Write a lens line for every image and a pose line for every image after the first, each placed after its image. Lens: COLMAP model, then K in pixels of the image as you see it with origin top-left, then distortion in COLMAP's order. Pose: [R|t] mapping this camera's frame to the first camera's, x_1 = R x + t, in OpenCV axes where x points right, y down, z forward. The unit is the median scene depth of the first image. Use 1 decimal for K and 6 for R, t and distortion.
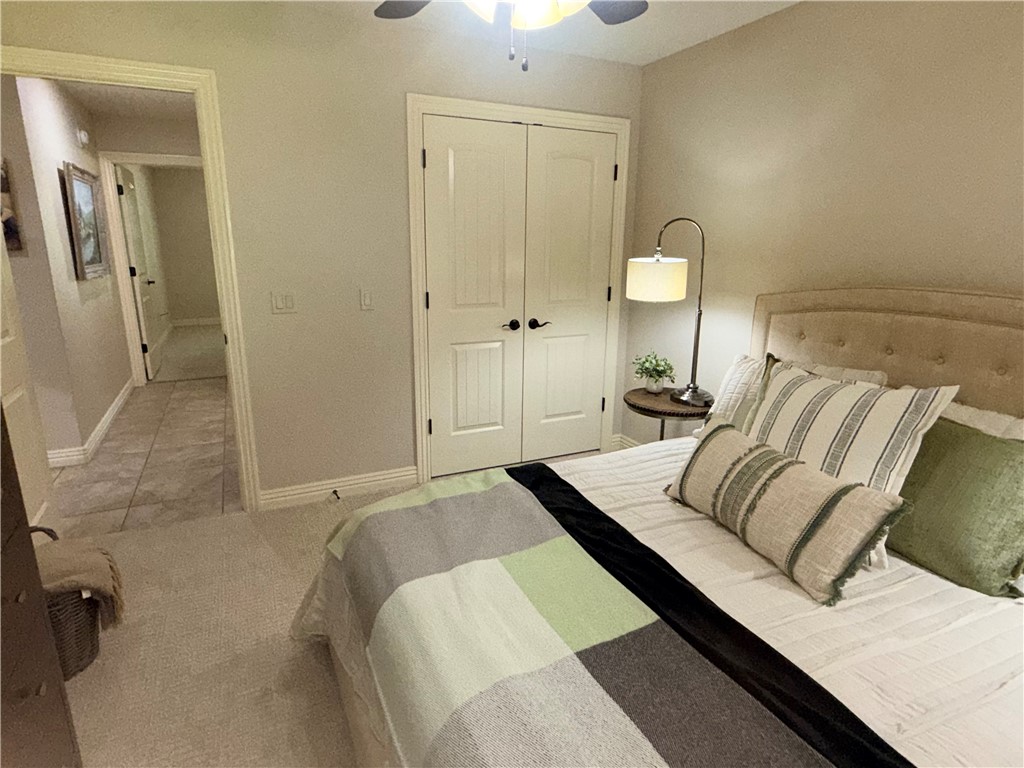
lens RADIAL K [[573.5, 0, 507.7], [0, 573.5, 380.9], [0, 0, 1]] dist [0.002773, 0.000770]
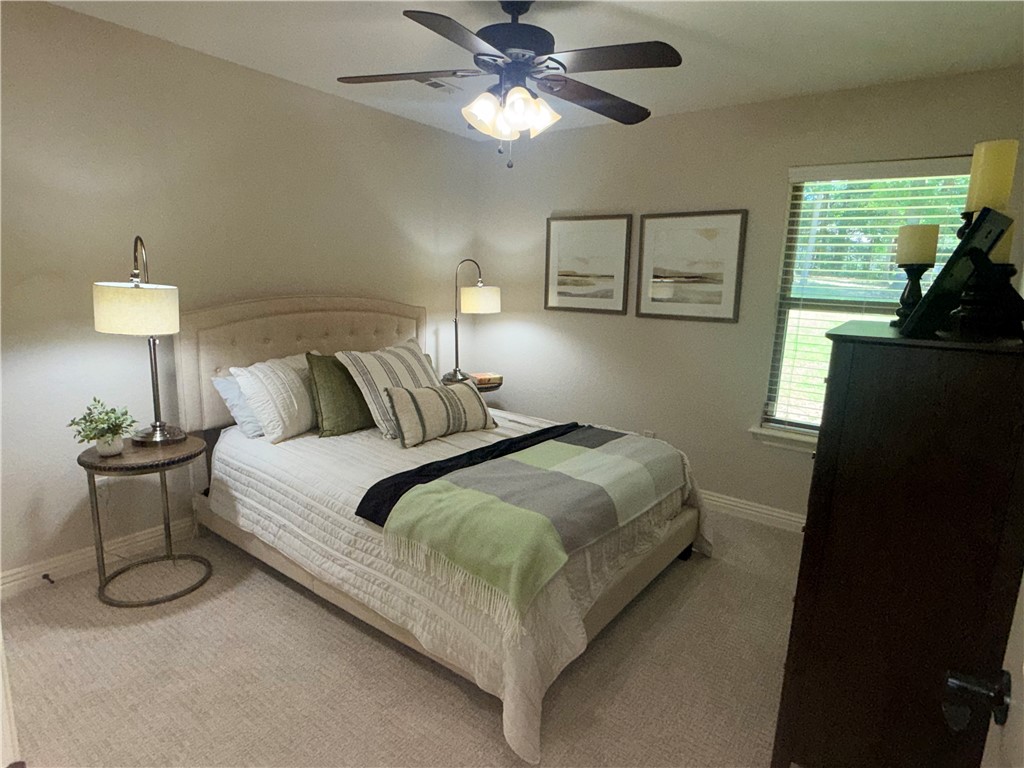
lens RADIAL K [[573.5, 0, 507.7], [0, 573.5, 380.9], [0, 0, 1]] dist [0.002773, 0.000770]
pose [[-0.467044, -0.189856, 0.863611, -0.874135], [0.168656, 0.939619, 0.297776, -0.287694], [-0.868001, 0.284728, -0.406823, 1.104874]]
